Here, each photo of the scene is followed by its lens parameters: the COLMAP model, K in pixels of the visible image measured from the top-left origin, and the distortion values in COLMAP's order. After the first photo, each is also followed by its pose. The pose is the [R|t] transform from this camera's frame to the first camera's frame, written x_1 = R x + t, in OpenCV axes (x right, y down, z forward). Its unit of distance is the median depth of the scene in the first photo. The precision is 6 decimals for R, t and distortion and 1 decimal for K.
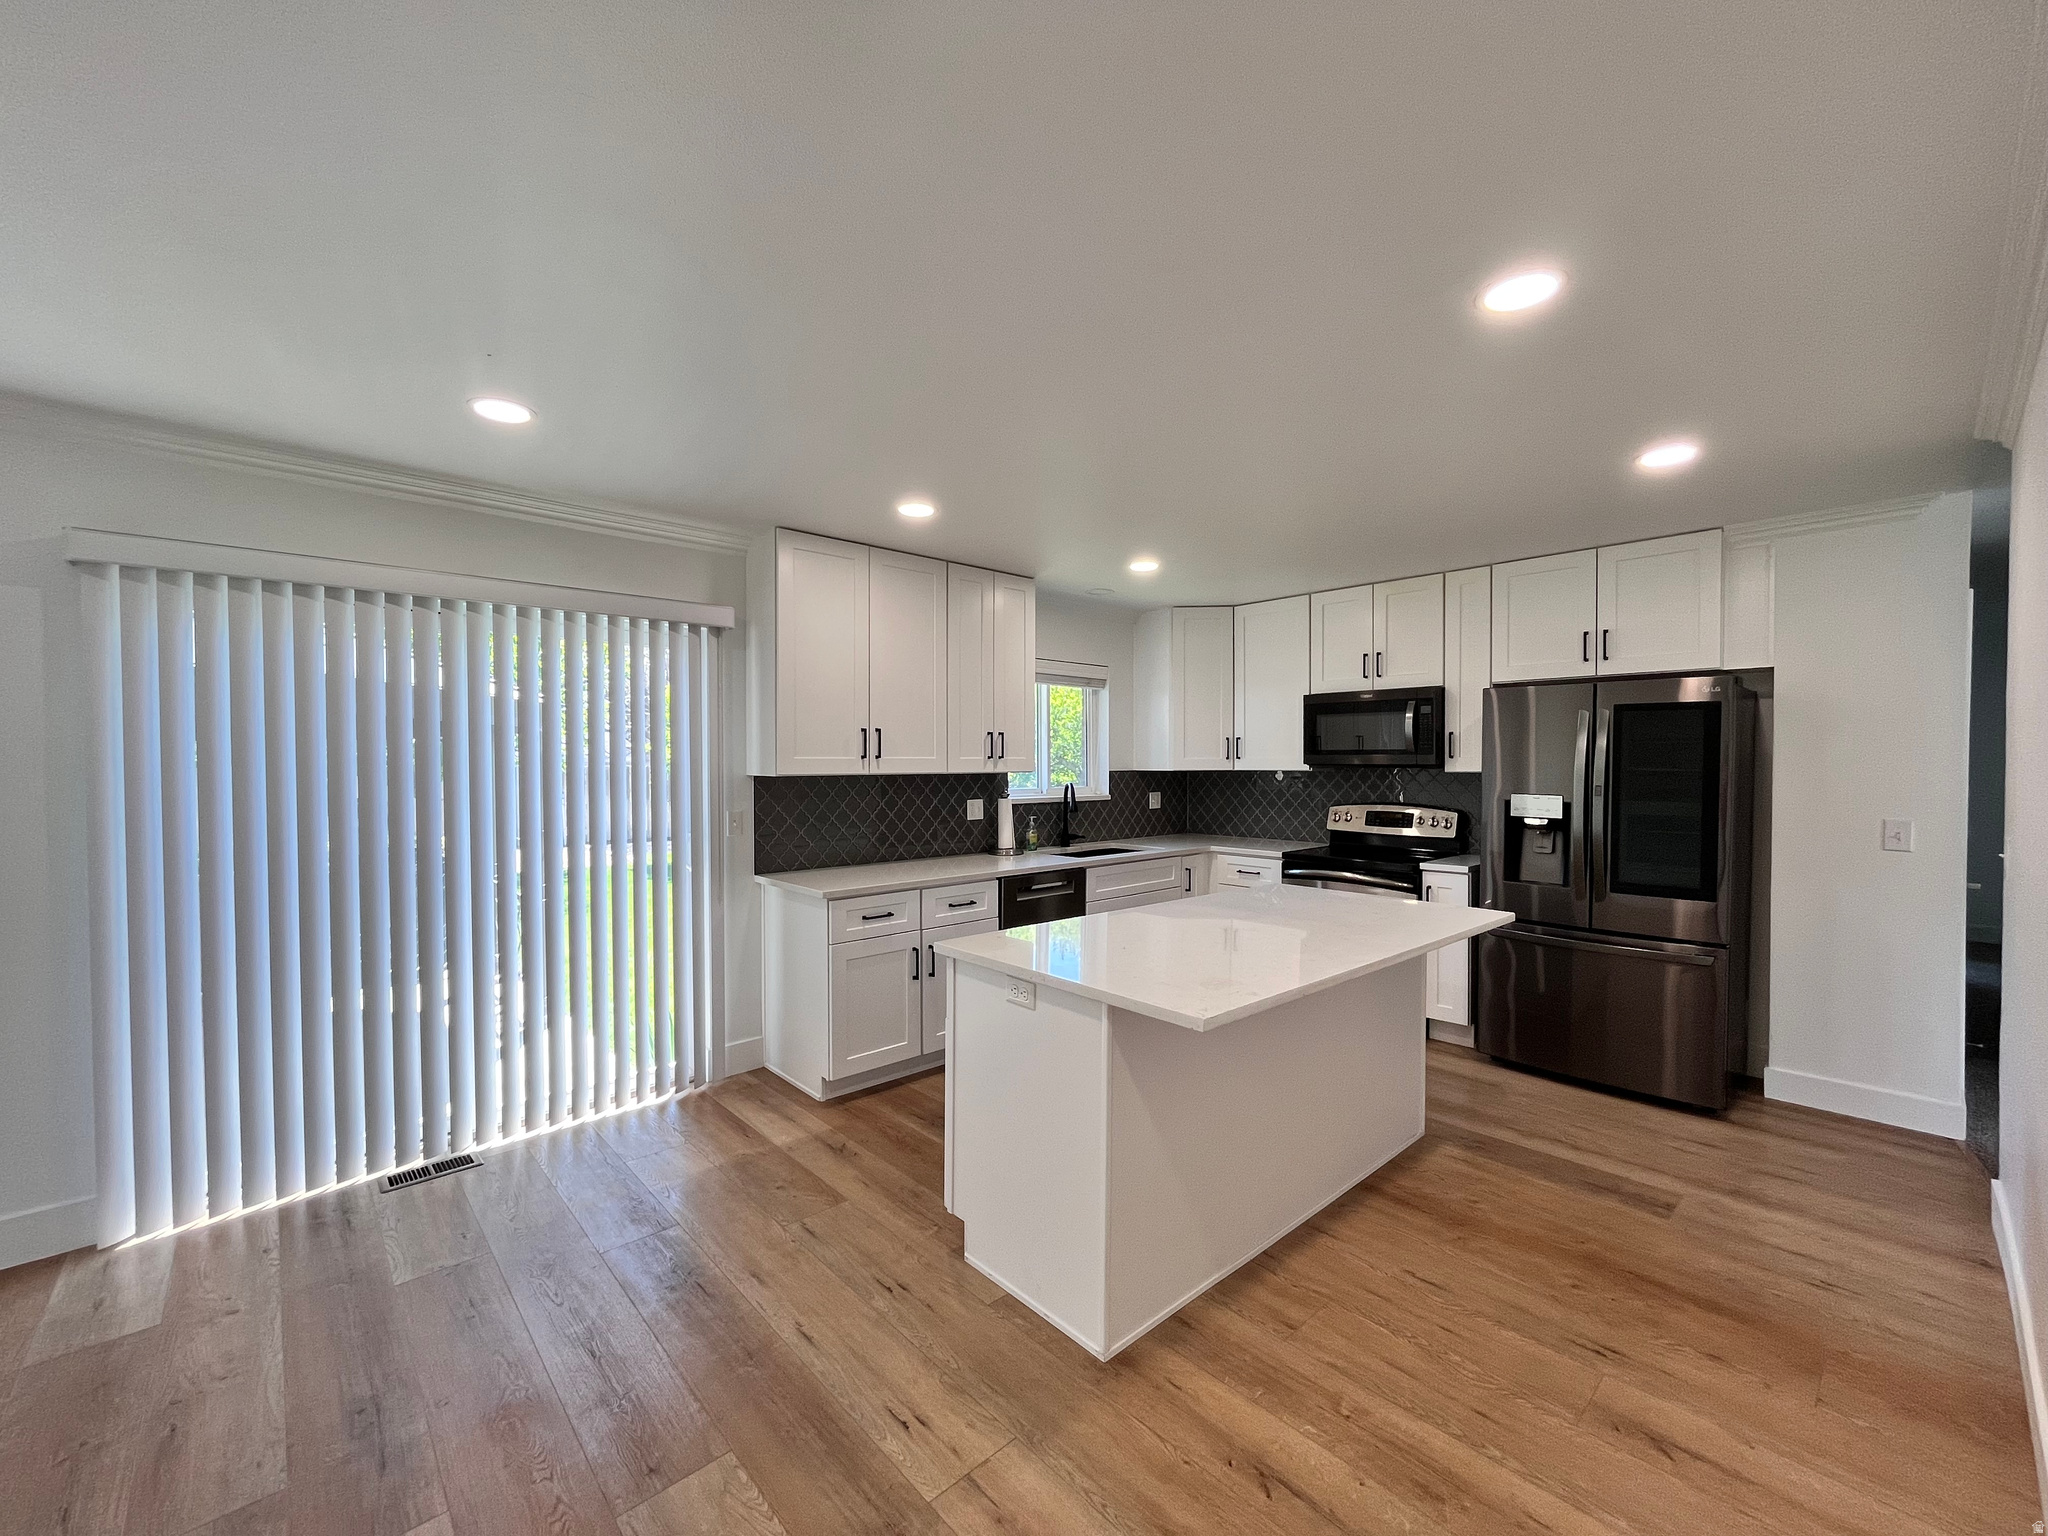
lens RADIAL K [[829.7, 0, 1018.3], [0, 829.7, 774.6], [0, 0, 1]] dist [0.002860, 0.000315]
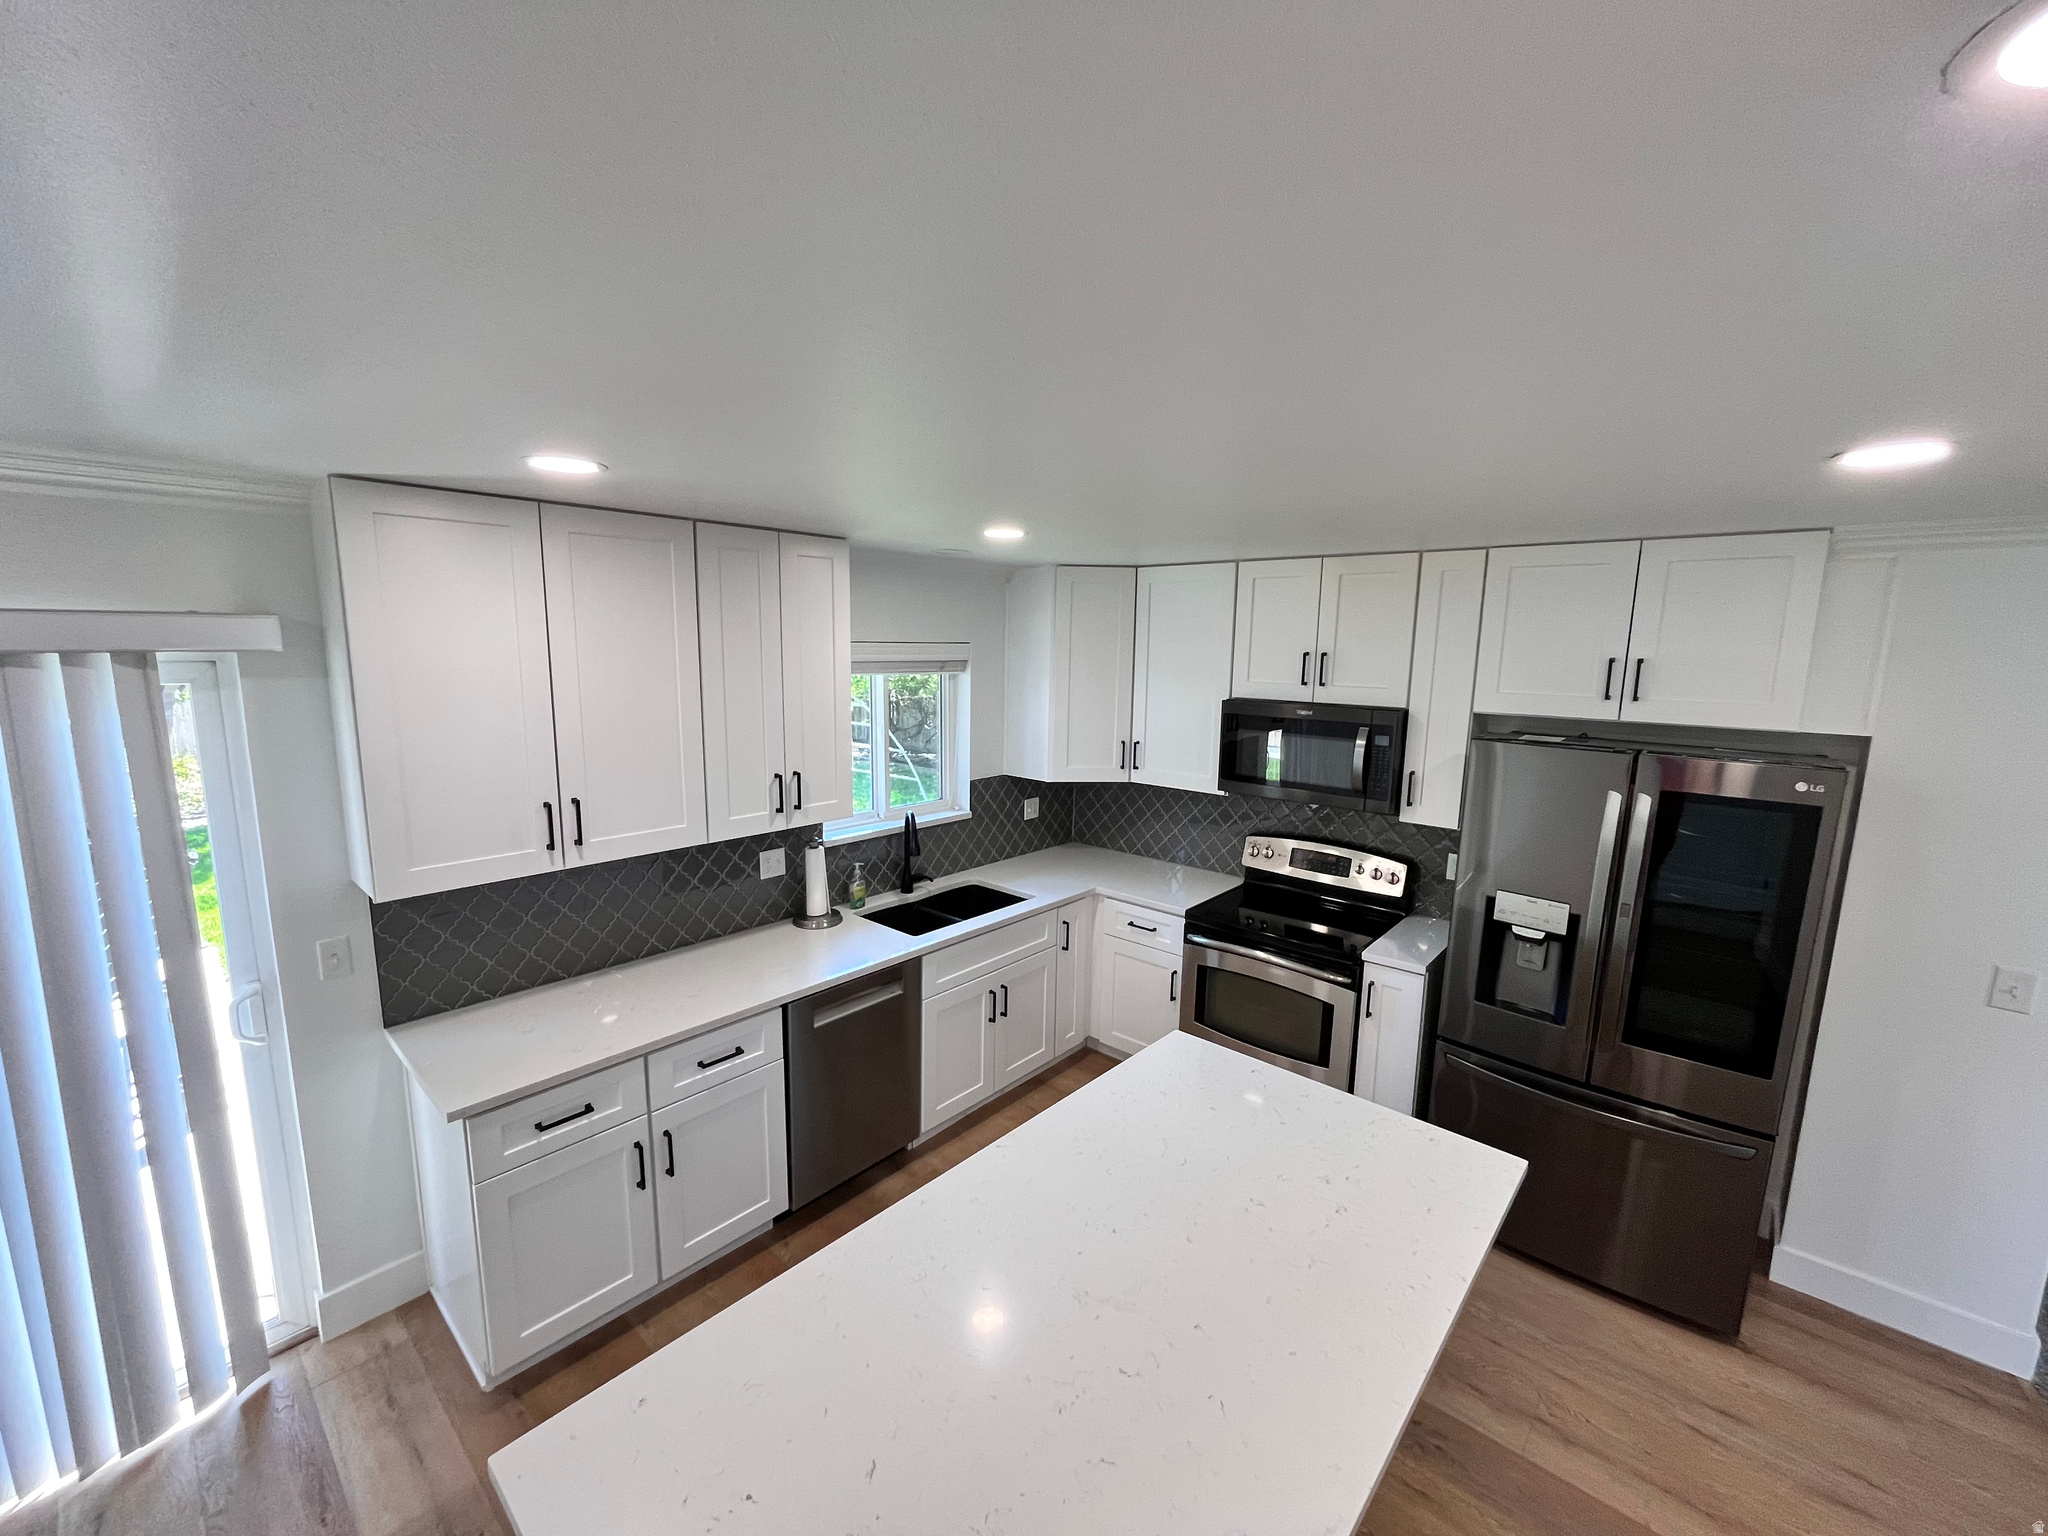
lens RADIAL K [[829.7, 0, 1018.3], [0, 829.7, 774.6], [0, 0, 1]] dist [0.002860, 0.000315]
pose [[0.994108, -0.001183, 0.108391, 0.082572], [-0.014780, 0.989122, 0.146350, -0.143599], [-0.107385, -0.147090, 0.983277, 0.285002]]
